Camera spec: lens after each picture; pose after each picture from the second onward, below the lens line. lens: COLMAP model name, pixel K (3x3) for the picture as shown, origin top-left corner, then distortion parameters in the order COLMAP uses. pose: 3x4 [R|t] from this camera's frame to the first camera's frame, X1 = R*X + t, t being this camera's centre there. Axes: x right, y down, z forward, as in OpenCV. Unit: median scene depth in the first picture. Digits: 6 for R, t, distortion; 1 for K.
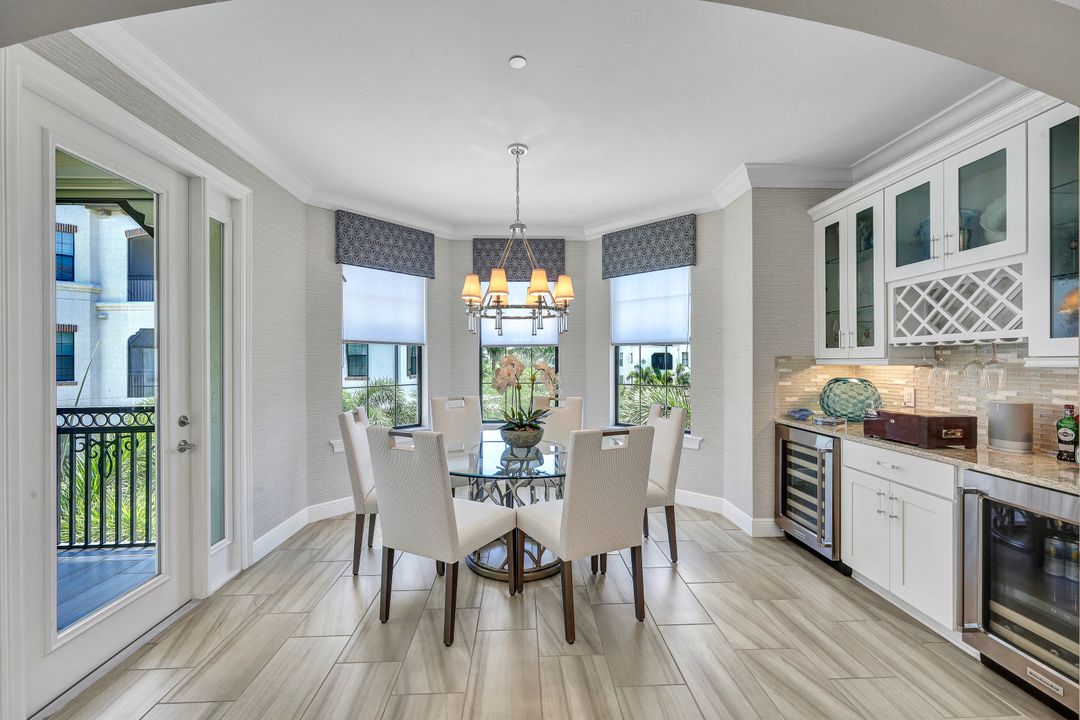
lens RADIAL K [[436.9, 0, 541.9], [0, 436.9, 358.2], [0, 0, 1]] dist [0.001641, -0.000604]
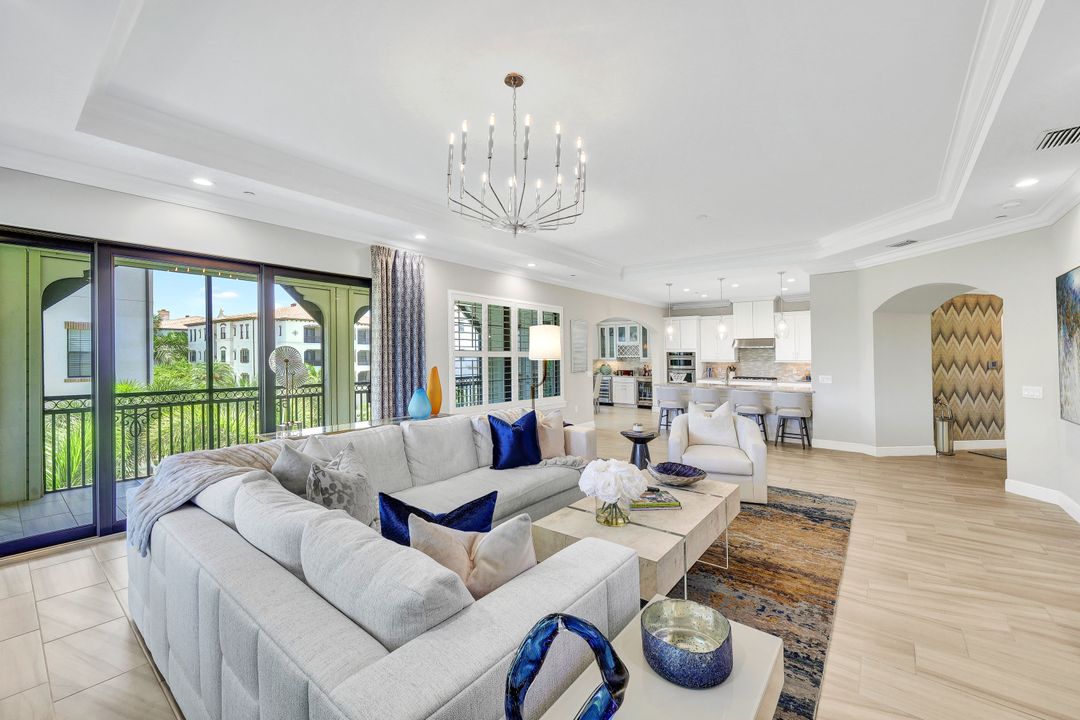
lens RADIAL K [[436.9, 0, 539.9], [0, 436.9, 350.3], [0, 0, 1]] dist [0.001641, -0.000604]
pose [[0.648702, 0.010432, 0.760971, -3.481771], [-0.005699, 0.999945, -0.008850, -0.060544], [-0.761021, 0.001404, 0.648726, -1.503198]]
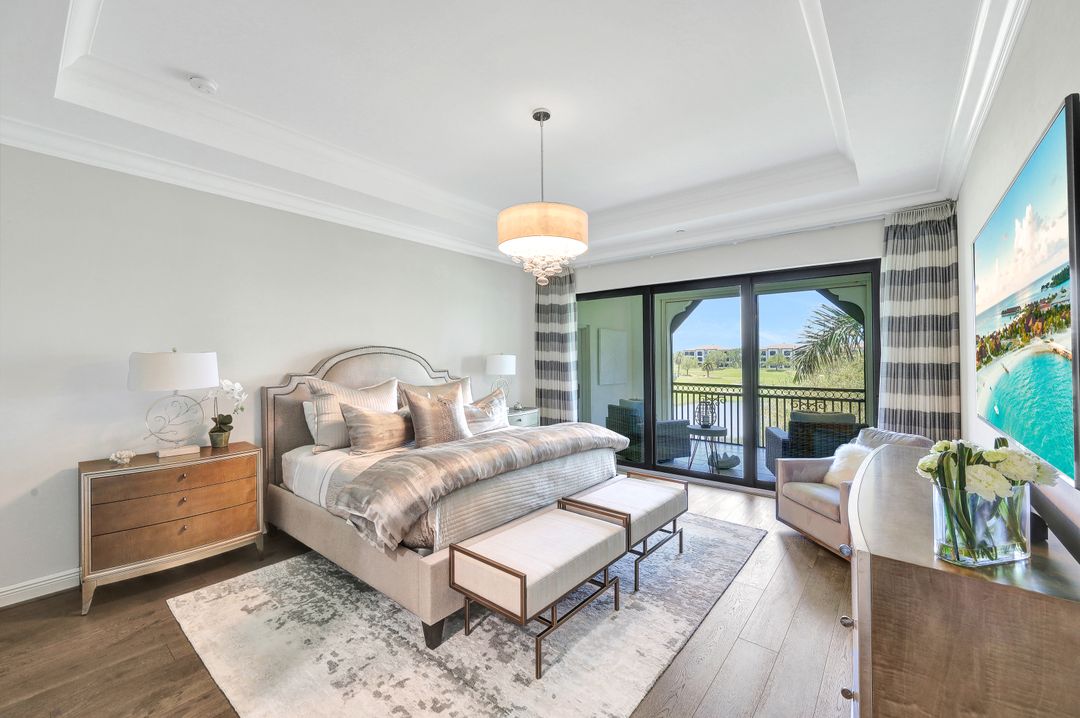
lens RADIAL K [[436.9, 0, 543.2], [0, 436.9, 358.2], [0, 0, 1]] dist [0.001641, -0.000604]
pose [[0.751184, -0.000317, -0.660093, -1.558953], [0.009168, 0.999908, 0.009953, -0.101716], [0.660030, -0.013528, 0.751118, -1.923006]]
